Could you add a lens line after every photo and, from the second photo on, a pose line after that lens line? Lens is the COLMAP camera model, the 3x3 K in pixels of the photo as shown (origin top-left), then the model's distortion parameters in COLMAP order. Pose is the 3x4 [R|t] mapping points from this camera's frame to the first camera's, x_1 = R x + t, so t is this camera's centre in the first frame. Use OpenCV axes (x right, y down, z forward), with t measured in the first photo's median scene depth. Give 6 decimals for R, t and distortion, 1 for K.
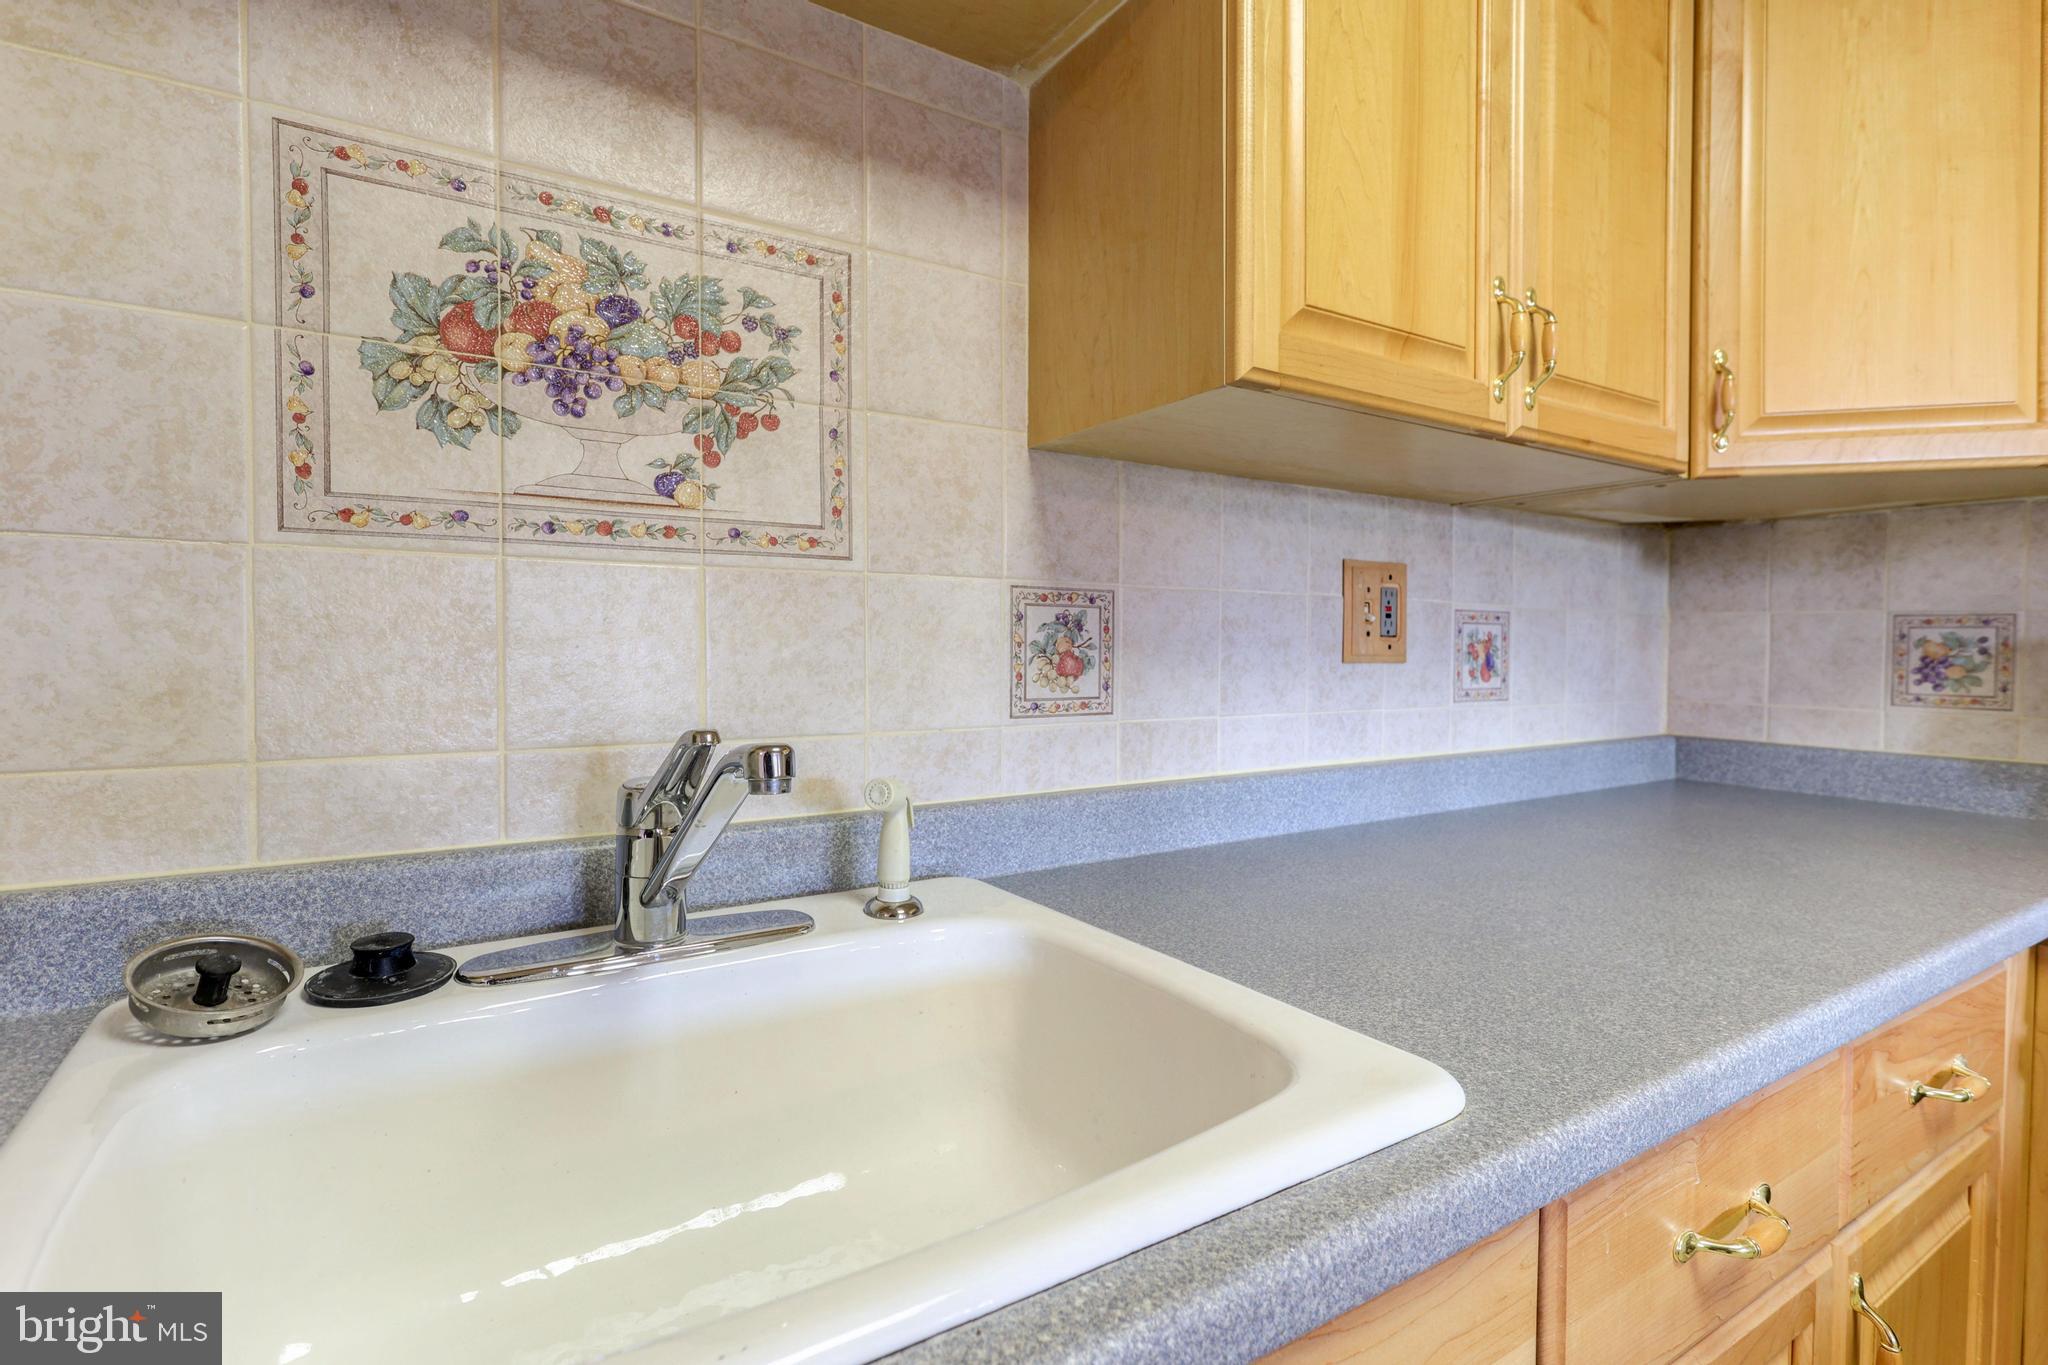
lens RADIAL K [[996.6, 0, 1037.2], [0, 996.6, 671.7], [0, 0, 1]] dist [0.001831, 0.000878]
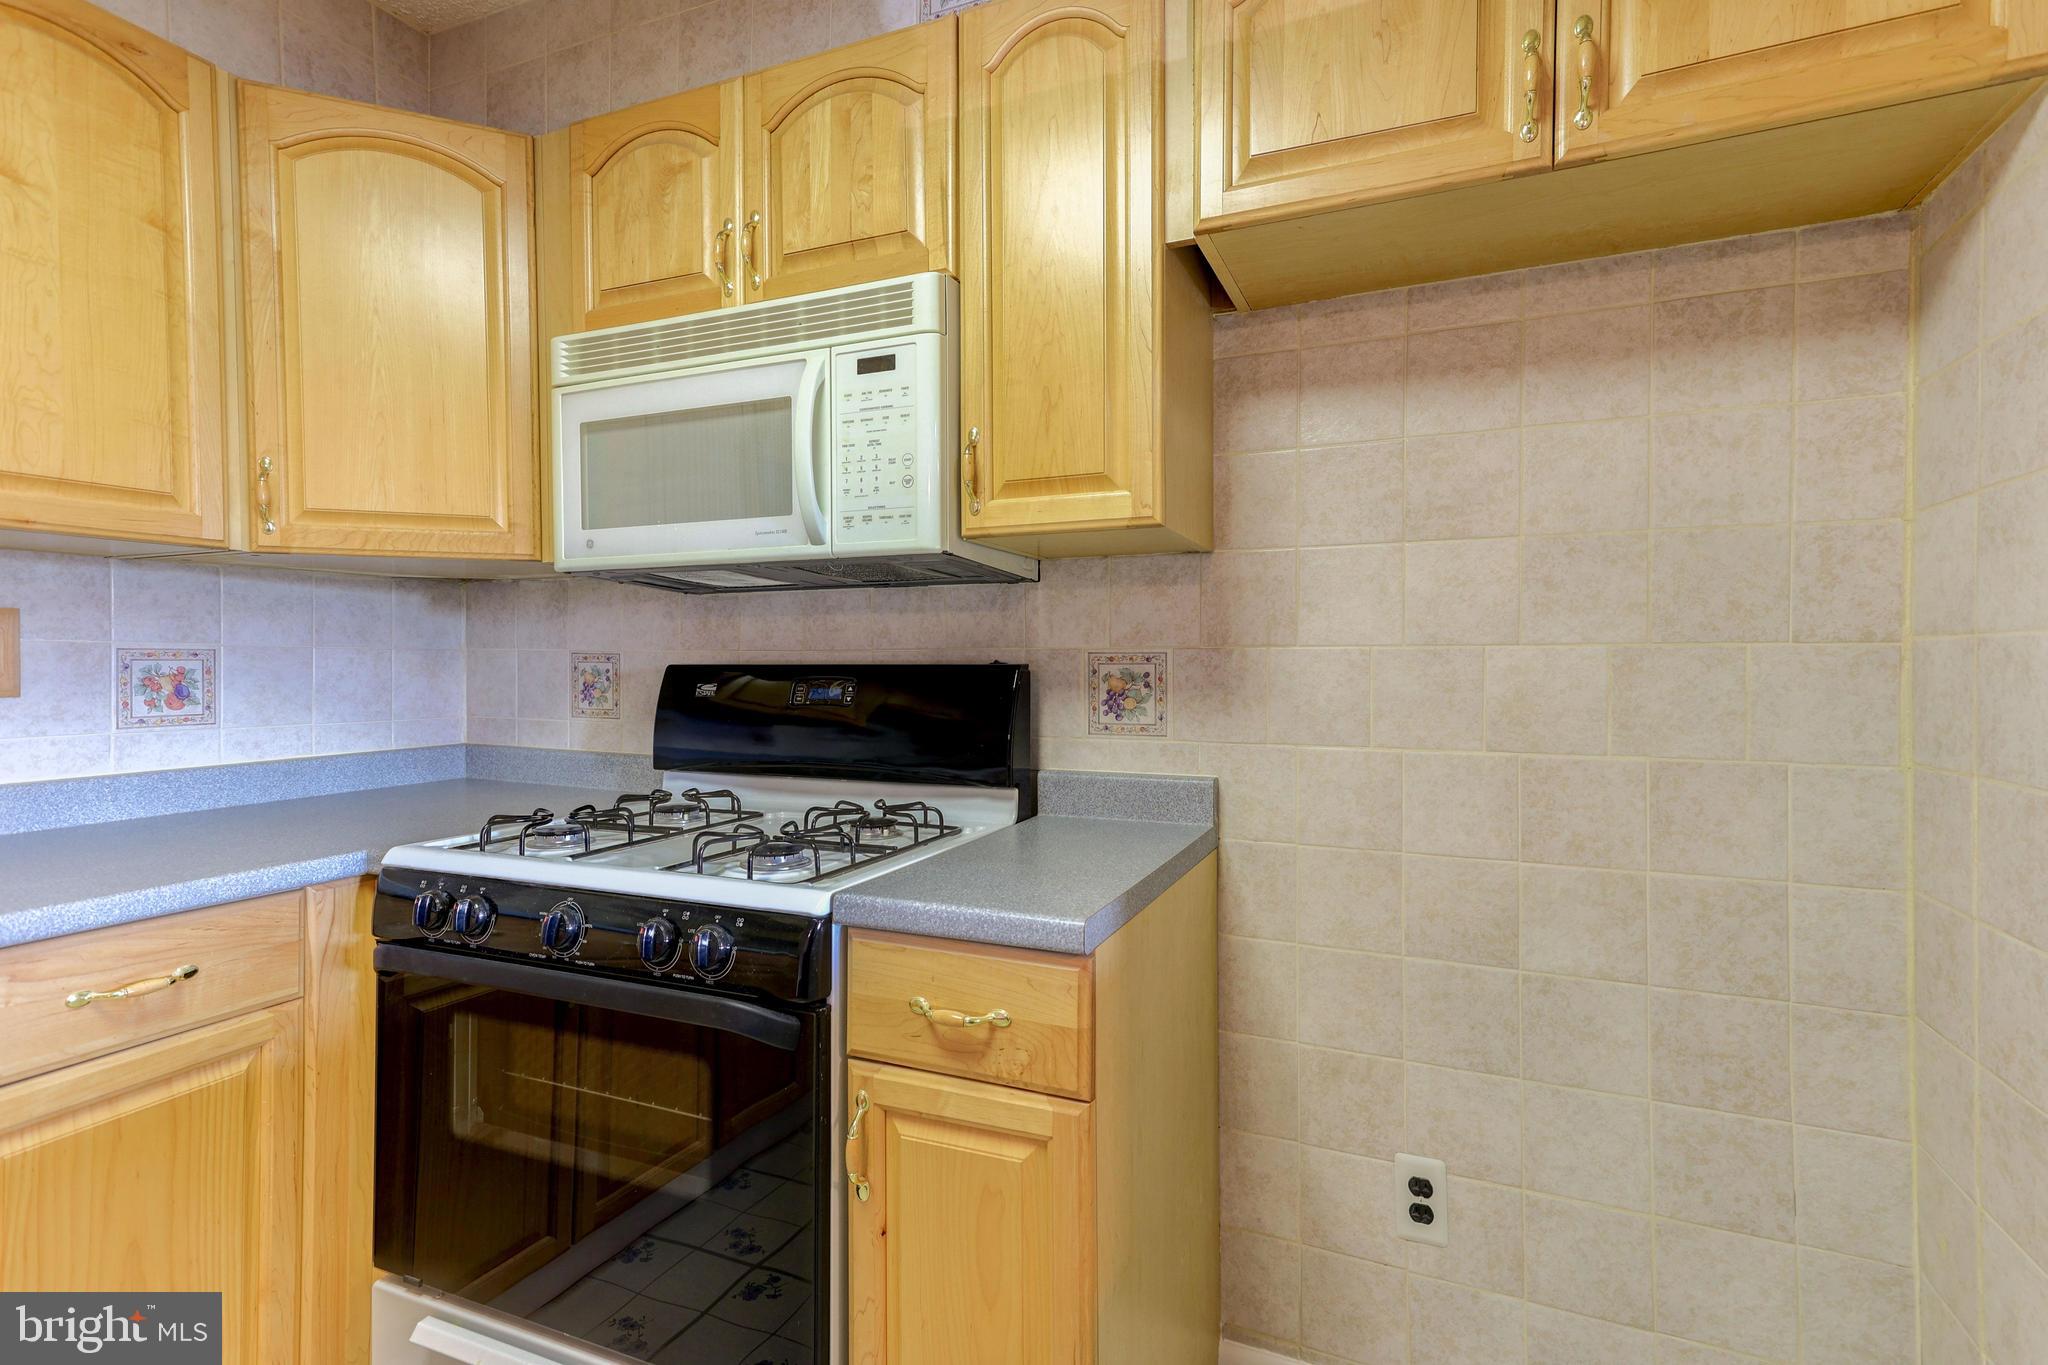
lens RADIAL K [[957.2, 0, 1031.7], [0, 957.2, 671.8], [0, 0, 1]] dist [0.005766, 0.001150]
pose [[0.830811, -0.009130, 0.556480, 1.062378], [0.014809, 0.999874, -0.005706, -0.020794], [-0.556358, 0.012981, 0.830841, -0.805963]]
